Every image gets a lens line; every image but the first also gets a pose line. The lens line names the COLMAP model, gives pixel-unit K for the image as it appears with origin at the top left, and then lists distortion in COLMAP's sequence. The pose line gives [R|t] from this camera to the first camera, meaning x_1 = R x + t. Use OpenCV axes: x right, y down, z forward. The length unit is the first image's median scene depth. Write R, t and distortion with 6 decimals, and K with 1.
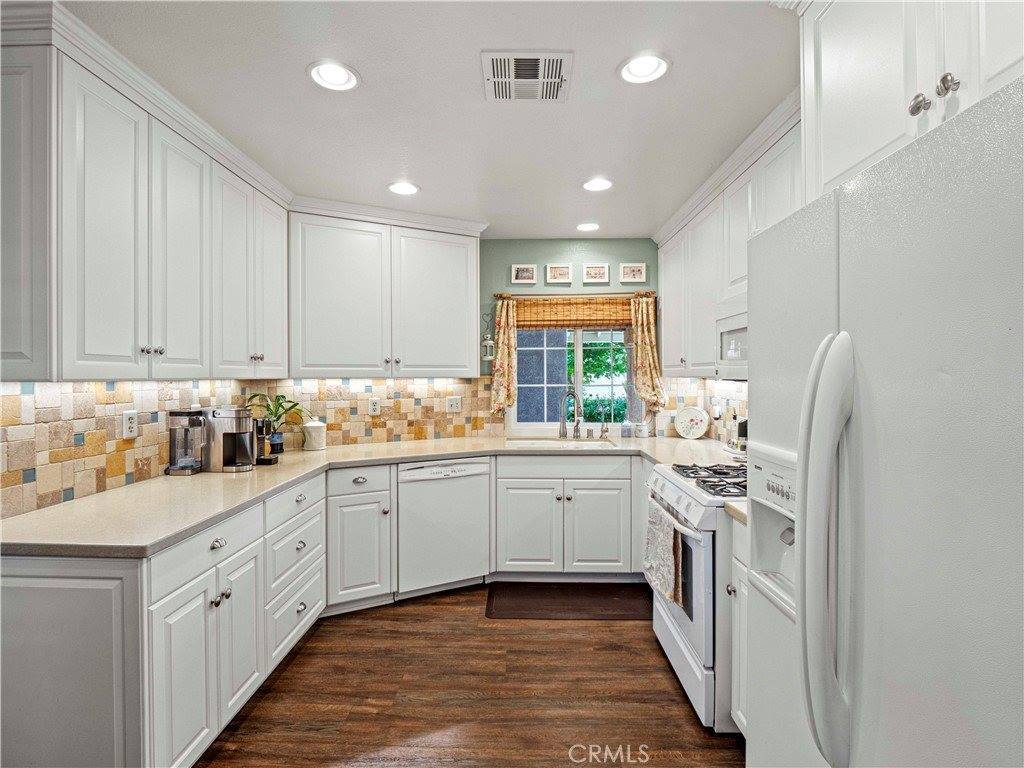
lens RADIAL K [[504.0, 0, 511.6], [0, 504.0, 381.4], [0, 0, 1]] dist [-0.015051, -0.000876]
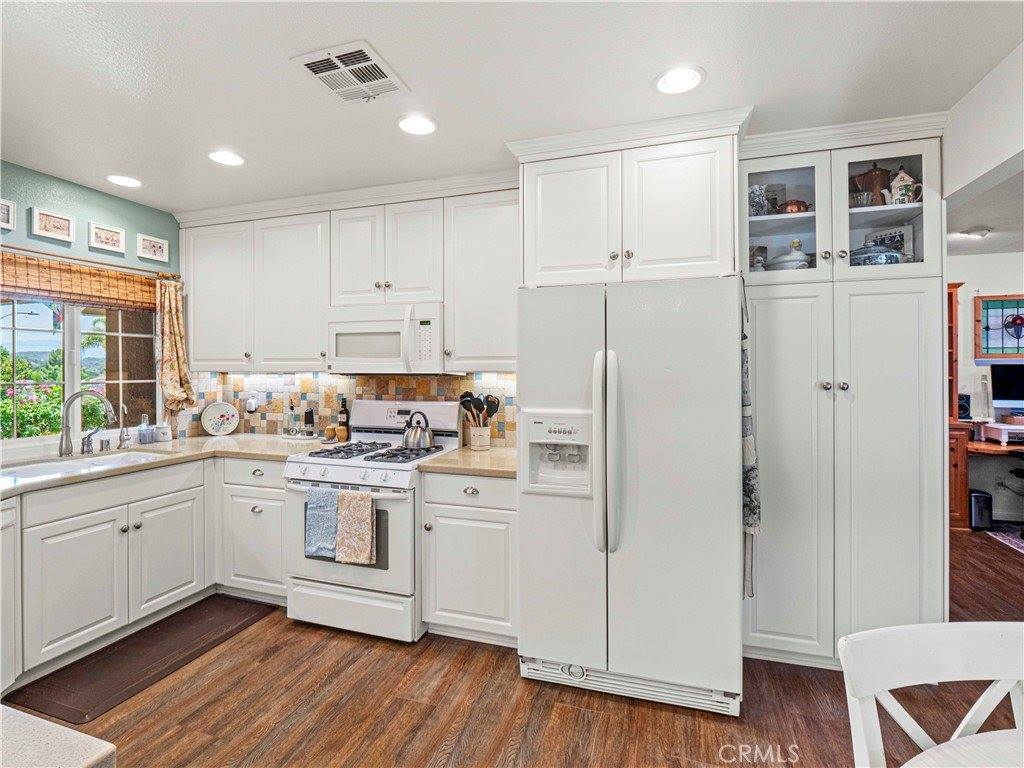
lens RADIAL K [[495.4, 0, 507.7], [0, 495.4, 373.9], [0, 0, 1]] dist [-0.013943, -0.000893]
pose [[0.295367, -0.002536, 0.955380, -0.381572], [0.008003, 0.999968, 0.000180, 0.000047], [-0.955350, 0.007593, 0.295378, 0.190005]]
